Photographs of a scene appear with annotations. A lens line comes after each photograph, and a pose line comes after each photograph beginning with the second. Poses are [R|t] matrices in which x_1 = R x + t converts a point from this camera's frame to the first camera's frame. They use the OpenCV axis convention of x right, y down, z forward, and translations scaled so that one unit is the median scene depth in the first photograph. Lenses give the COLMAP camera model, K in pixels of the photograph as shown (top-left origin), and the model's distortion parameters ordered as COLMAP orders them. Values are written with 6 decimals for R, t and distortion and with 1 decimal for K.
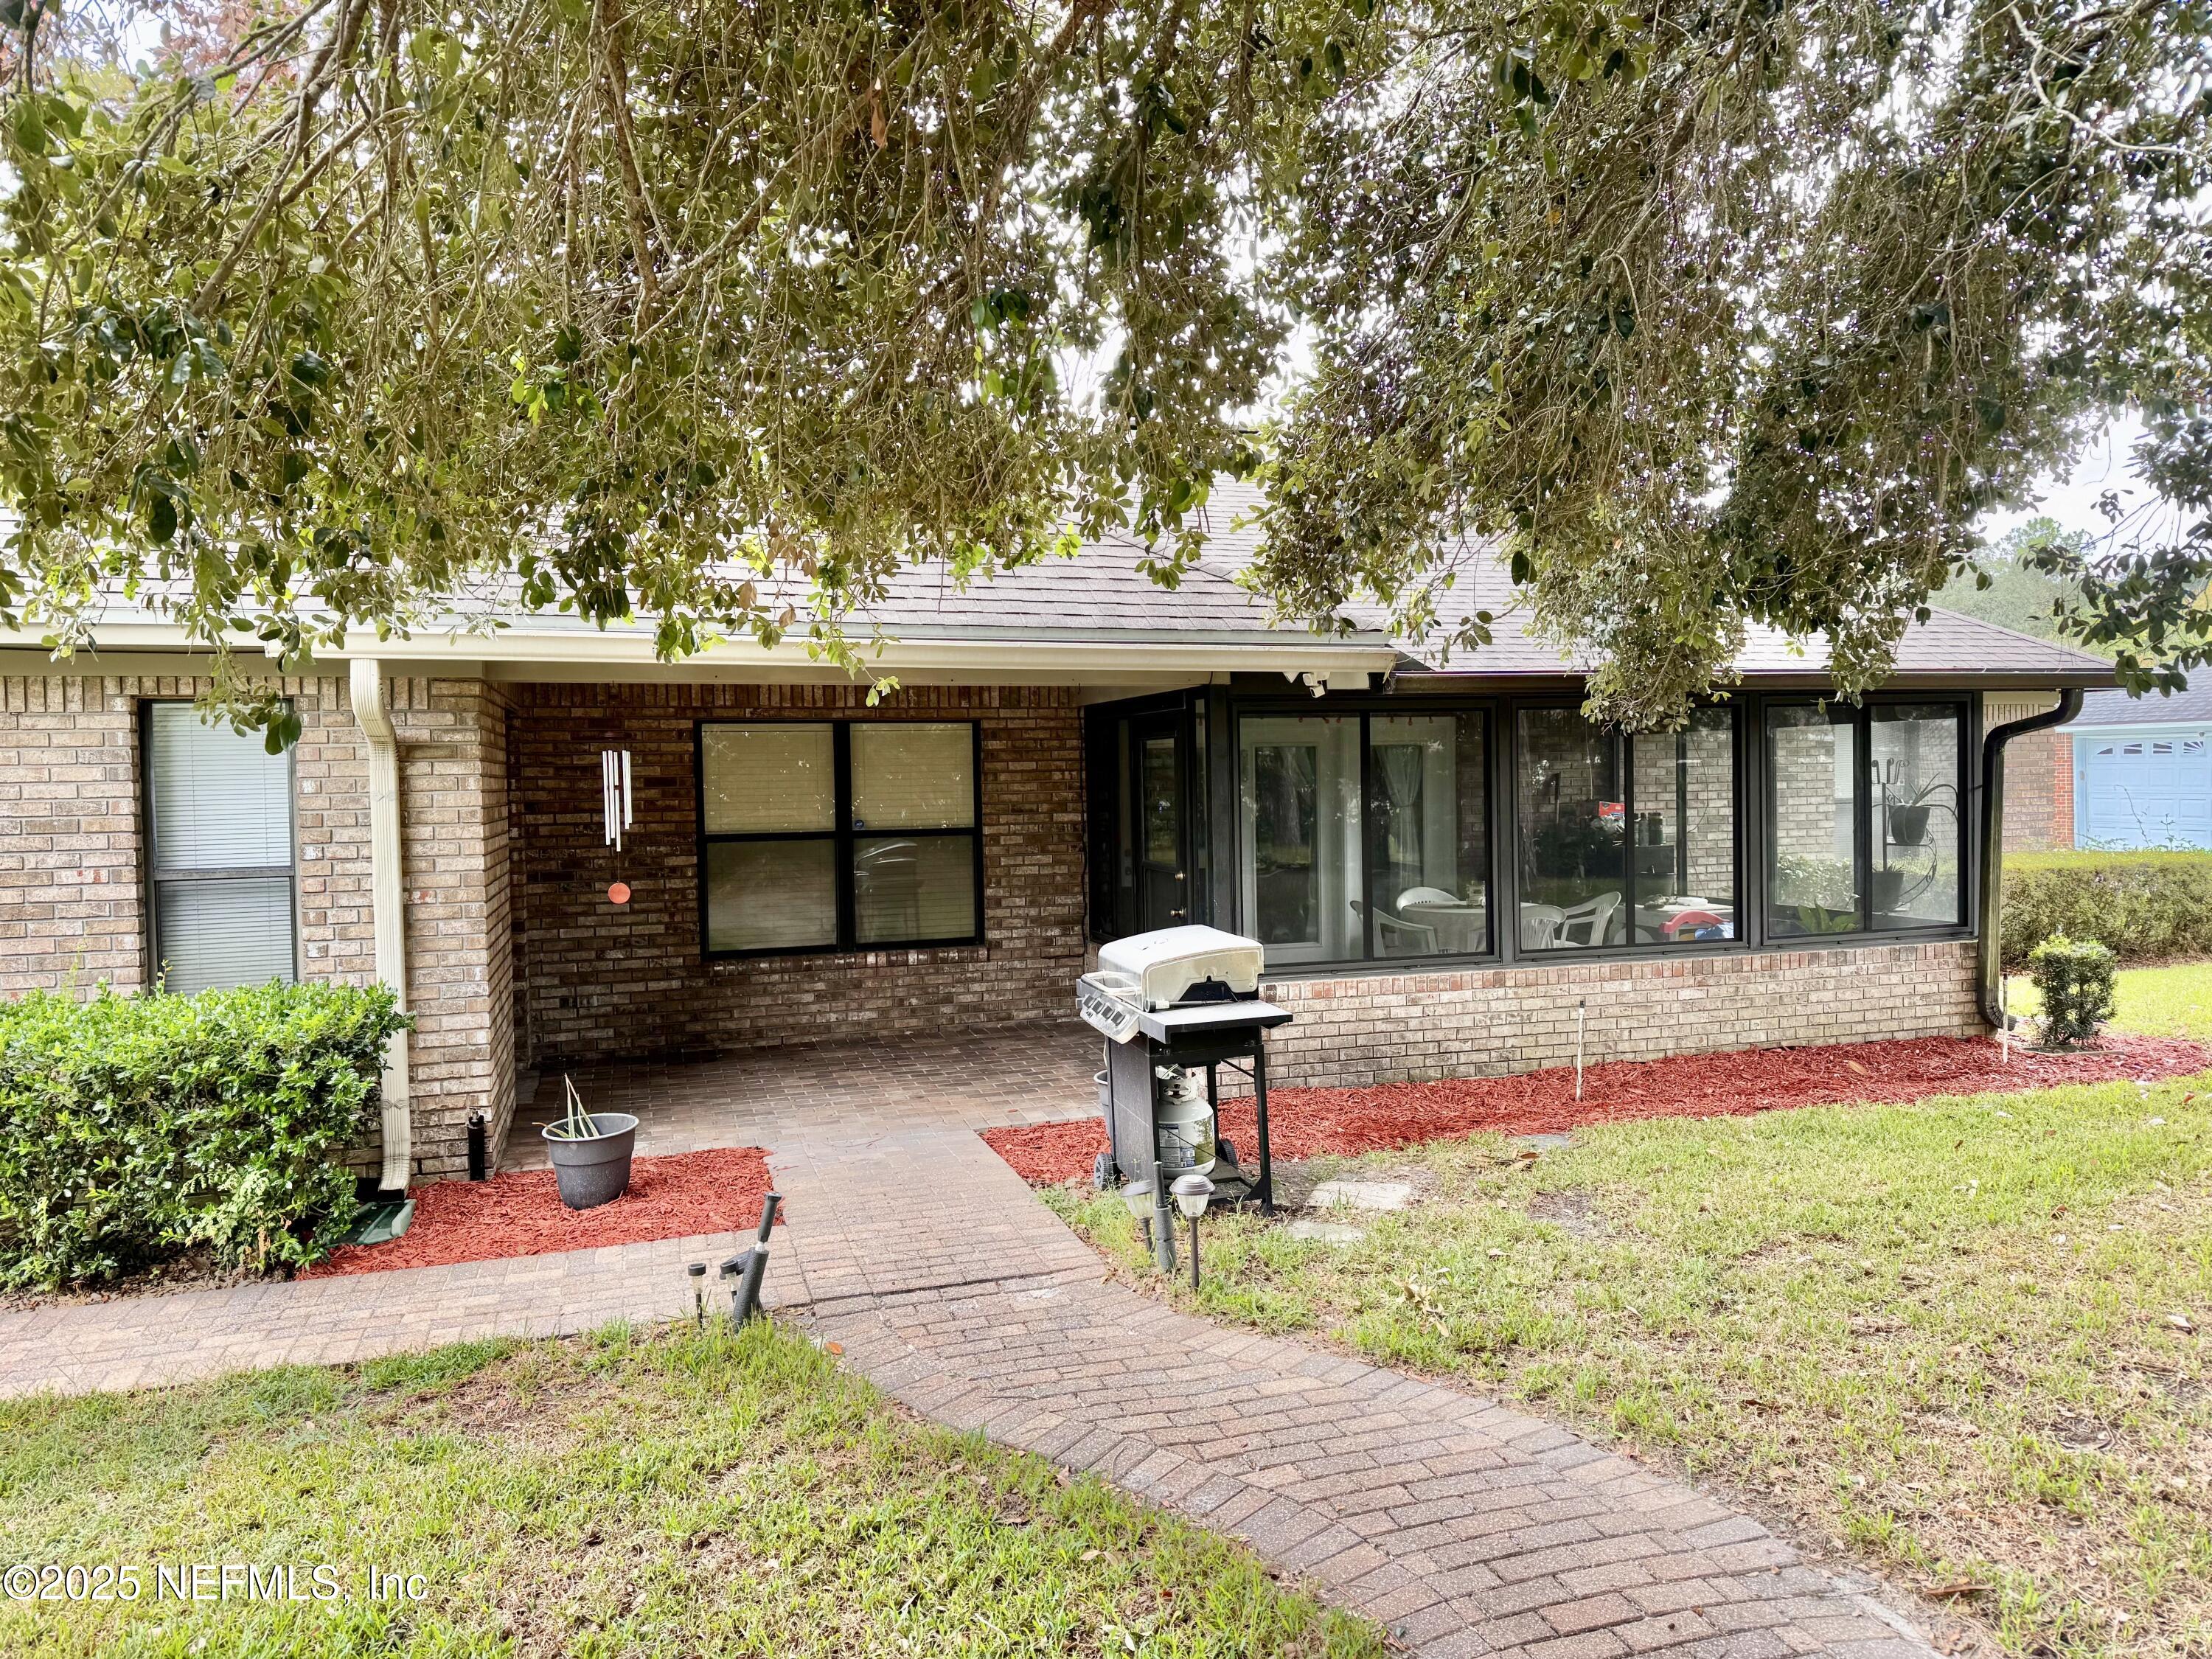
lens RADIAL K [[1595.6, 0, 1106.0], [0, 1595.6, 829.5], [0, 0, 1]] dist [0.081635, -0.000627]
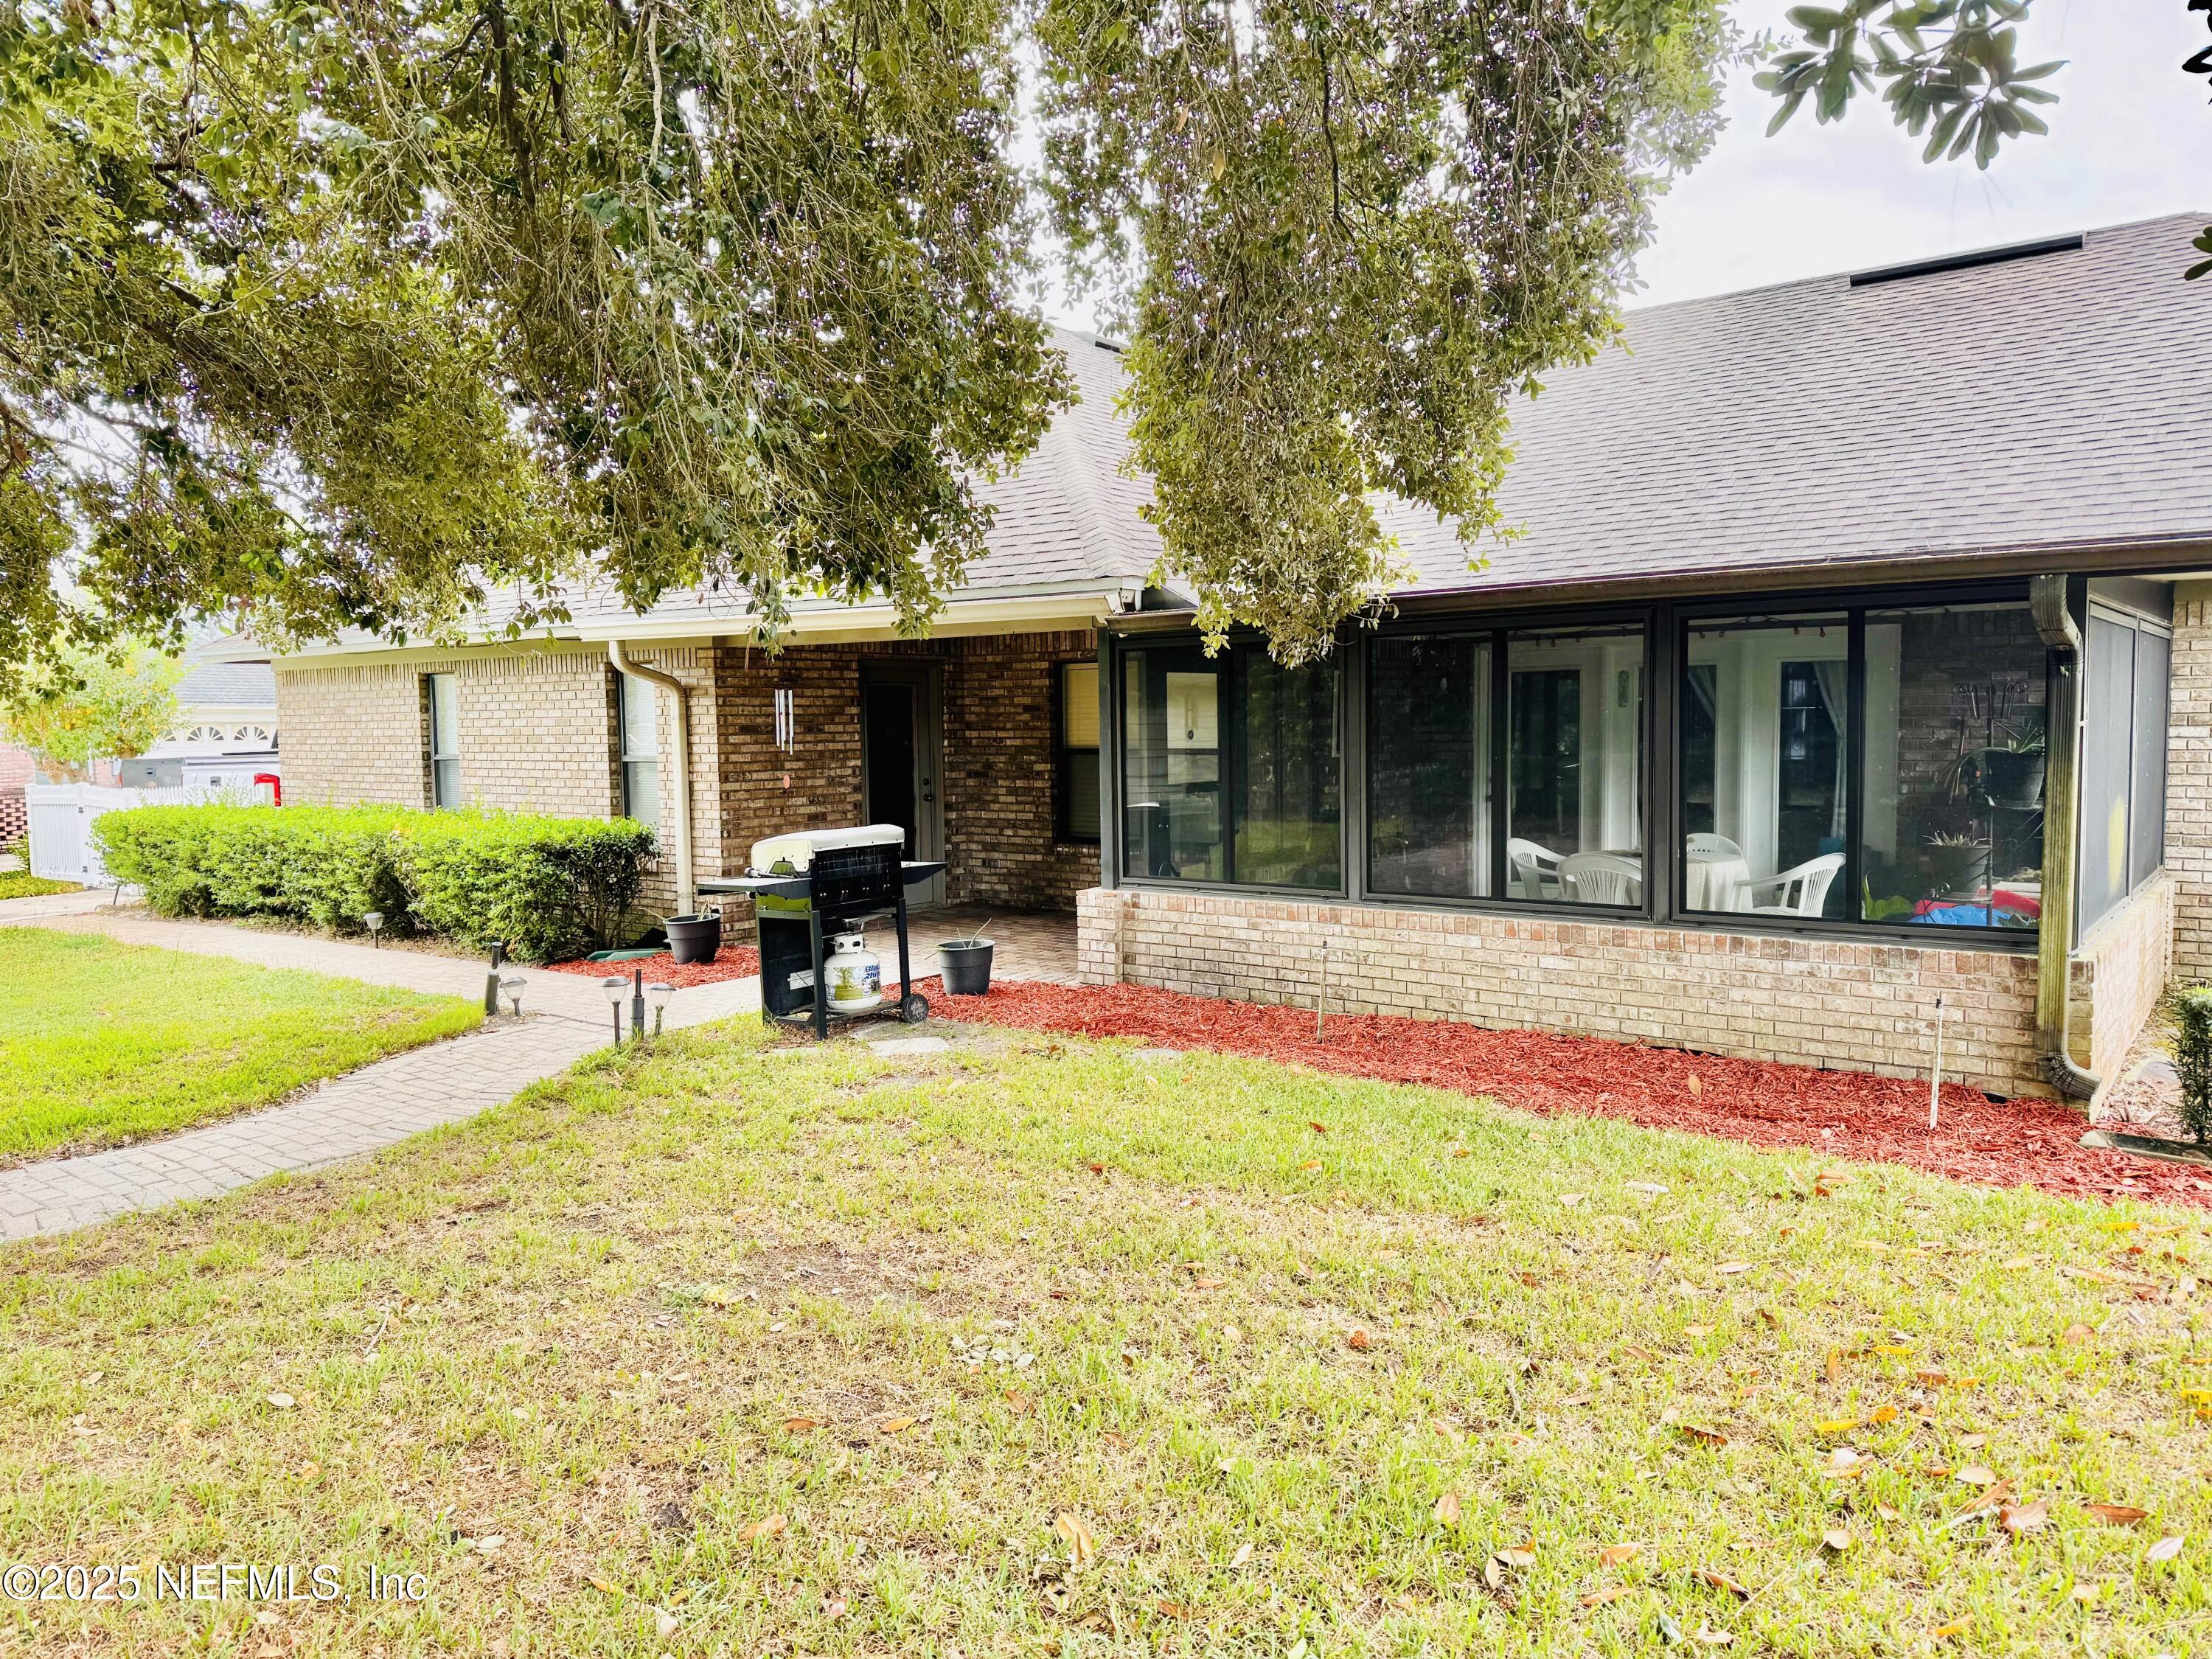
lens RADIAL K [[1595.6, 0, 1106.0], [0, 1595.6, 829.5], [0, 0, 1]] dist [0.081635, -0.000627]
pose [[0.536151, 0.068819, -0.841312, 0.982633], [-0.023161, 0.997495, 0.066835, -0.020630], [0.843804, -0.016348, 0.536402, 0.359267]]
